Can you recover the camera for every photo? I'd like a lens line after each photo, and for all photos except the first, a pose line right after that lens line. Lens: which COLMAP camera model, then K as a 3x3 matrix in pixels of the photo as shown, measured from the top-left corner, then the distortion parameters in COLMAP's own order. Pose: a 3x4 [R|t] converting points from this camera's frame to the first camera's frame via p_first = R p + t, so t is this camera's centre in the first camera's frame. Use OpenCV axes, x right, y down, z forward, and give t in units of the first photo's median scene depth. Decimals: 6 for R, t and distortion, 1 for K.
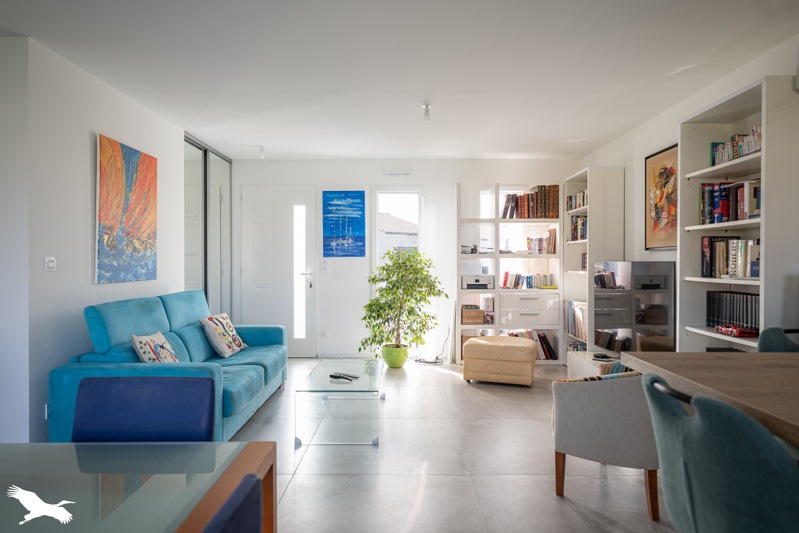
lens RADIAL K [[482.1, 0, 400.0], [0, 482.1, 264.7], [0, 0, 1]] dist [-0.000653, -0.000047]
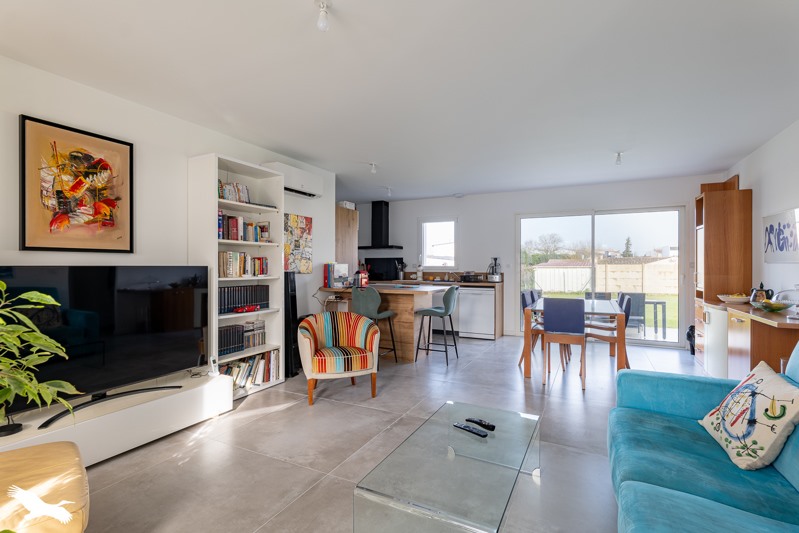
lens RADIAL K [[382.4, 0, 399.3], [0, 382.4, 266.5], [0, 0, 1]] dist [0.000500, 0.000014]
pose [[-0.891587, -0.003288, 0.452838, -0.238050], [-0.000961, 0.999985, 0.005370, -0.010007], [-0.452849, 0.004353, -0.891577, 1.351429]]
